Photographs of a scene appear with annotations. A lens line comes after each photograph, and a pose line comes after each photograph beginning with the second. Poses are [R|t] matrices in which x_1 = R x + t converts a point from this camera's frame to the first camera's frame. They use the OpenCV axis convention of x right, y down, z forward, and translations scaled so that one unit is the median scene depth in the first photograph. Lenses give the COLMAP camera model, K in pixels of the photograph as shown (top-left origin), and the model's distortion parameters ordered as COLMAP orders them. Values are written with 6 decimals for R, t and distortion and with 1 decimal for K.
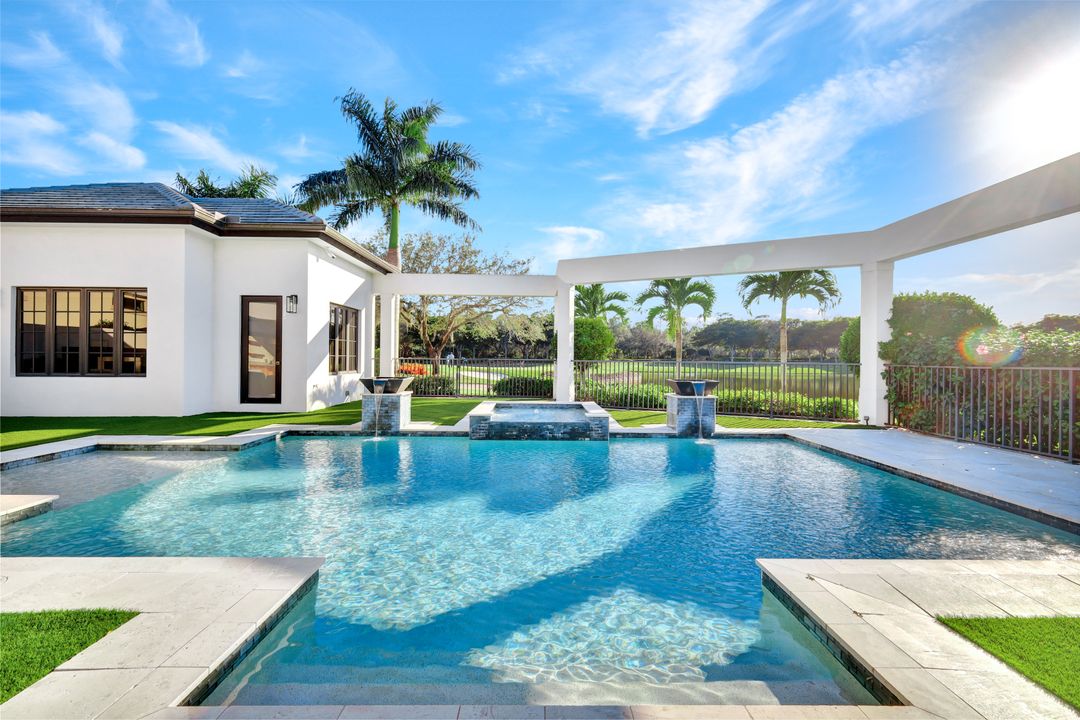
lens RADIAL K [[468.3, 0, 549.6], [0, 468.3, 359.5], [0, 0, 1]] dist [0.001562, 0.000242]
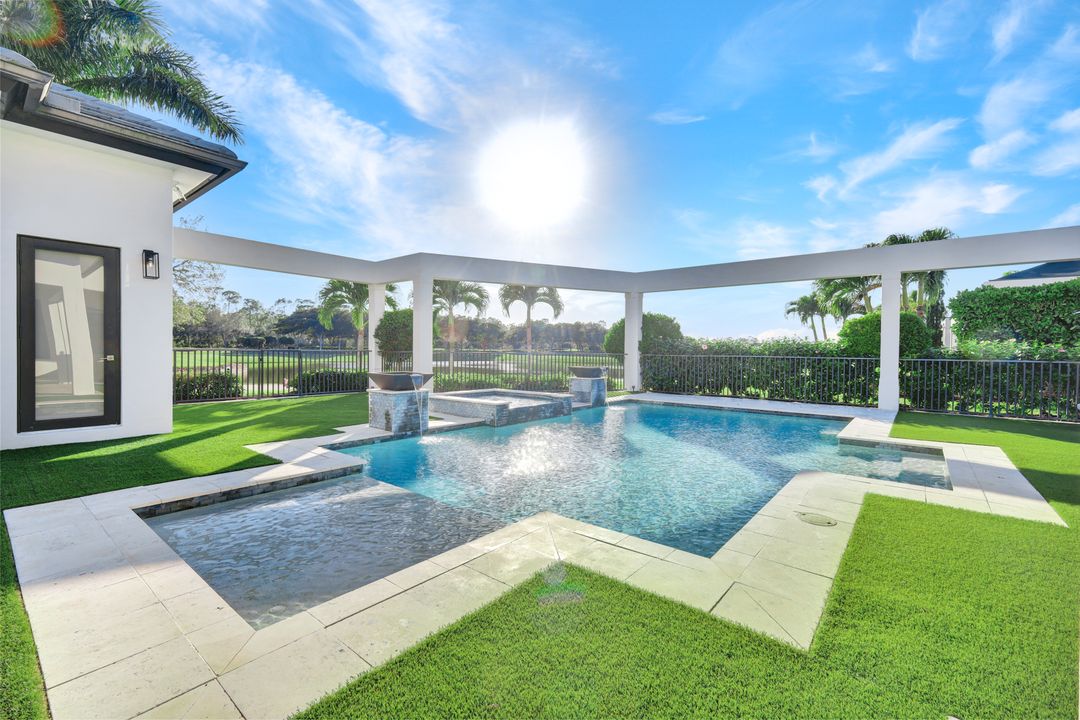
lens RADIAL K [[461.7, 0, 540.0], [0, 461.7, 360.0], [0, 0, 1]] dist [0.000620, 0.000090]
pose [[0.642050, -0.015475, 0.766506, -0.636240], [-0.003765, 0.999721, 0.023337, -0.005436], [-0.766653, -0.017870, 0.641813, 0.174014]]
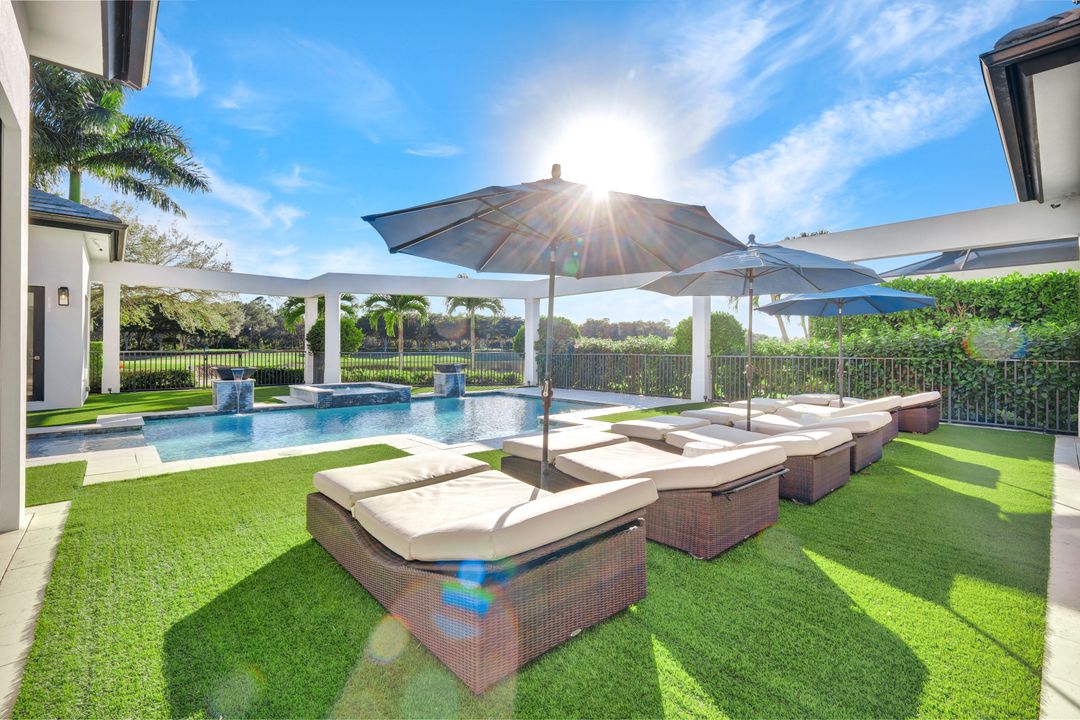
lens RADIAL K [[464.5, 0, 549.4], [0, 464.5, 350.5], [0, 0, 1]] dist [0.000044, -0.000032]
pose [[0.743305, -0.005492, 0.668930, -0.410256], [0.004148, 0.999985, 0.003600, -0.005783], [-0.668940, 0.000099, 0.743317, -0.353447]]
